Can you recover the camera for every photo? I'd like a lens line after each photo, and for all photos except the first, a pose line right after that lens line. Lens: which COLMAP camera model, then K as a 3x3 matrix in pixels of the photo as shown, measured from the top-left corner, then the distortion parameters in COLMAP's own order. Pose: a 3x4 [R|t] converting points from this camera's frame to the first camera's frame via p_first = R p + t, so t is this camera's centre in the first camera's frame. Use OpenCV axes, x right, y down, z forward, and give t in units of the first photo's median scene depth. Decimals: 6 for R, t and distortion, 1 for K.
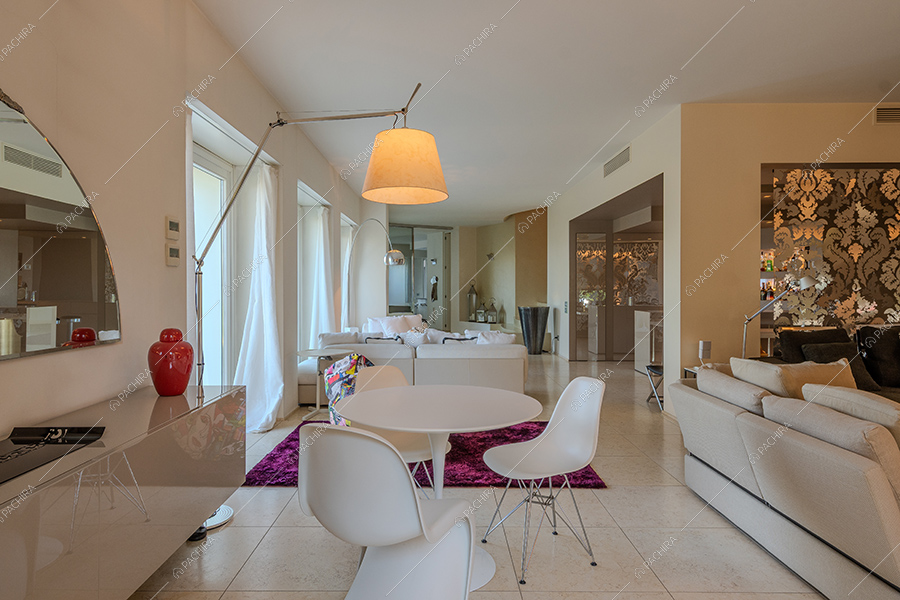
lens RADIAL K [[560.5, 0, 444.5], [0, 560.5, 298.4], [0, 0, 1]] dist [-0.005617, 0.002231]
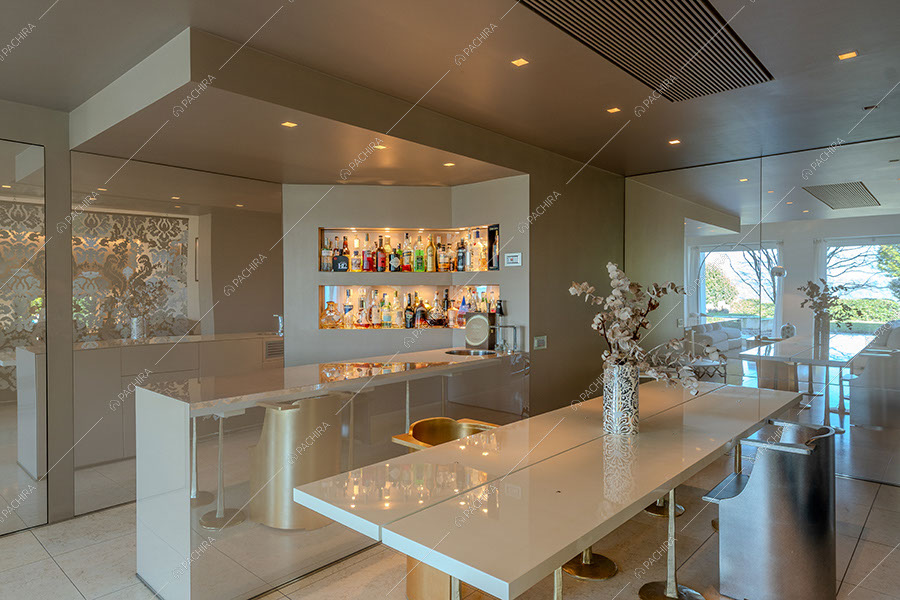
lens RADIAL K [[560.5, 0, 444.3], [0, 560.5, 302.0], [0, 0, 1]] dist [-0.005617, 0.002231]
pose [[0.689302, -0.008679, 0.724422, 0.147952], [0.007392, 0.999960, 0.004947, -0.015544], [-0.724436, 0.001945, 0.689339, 0.420826]]
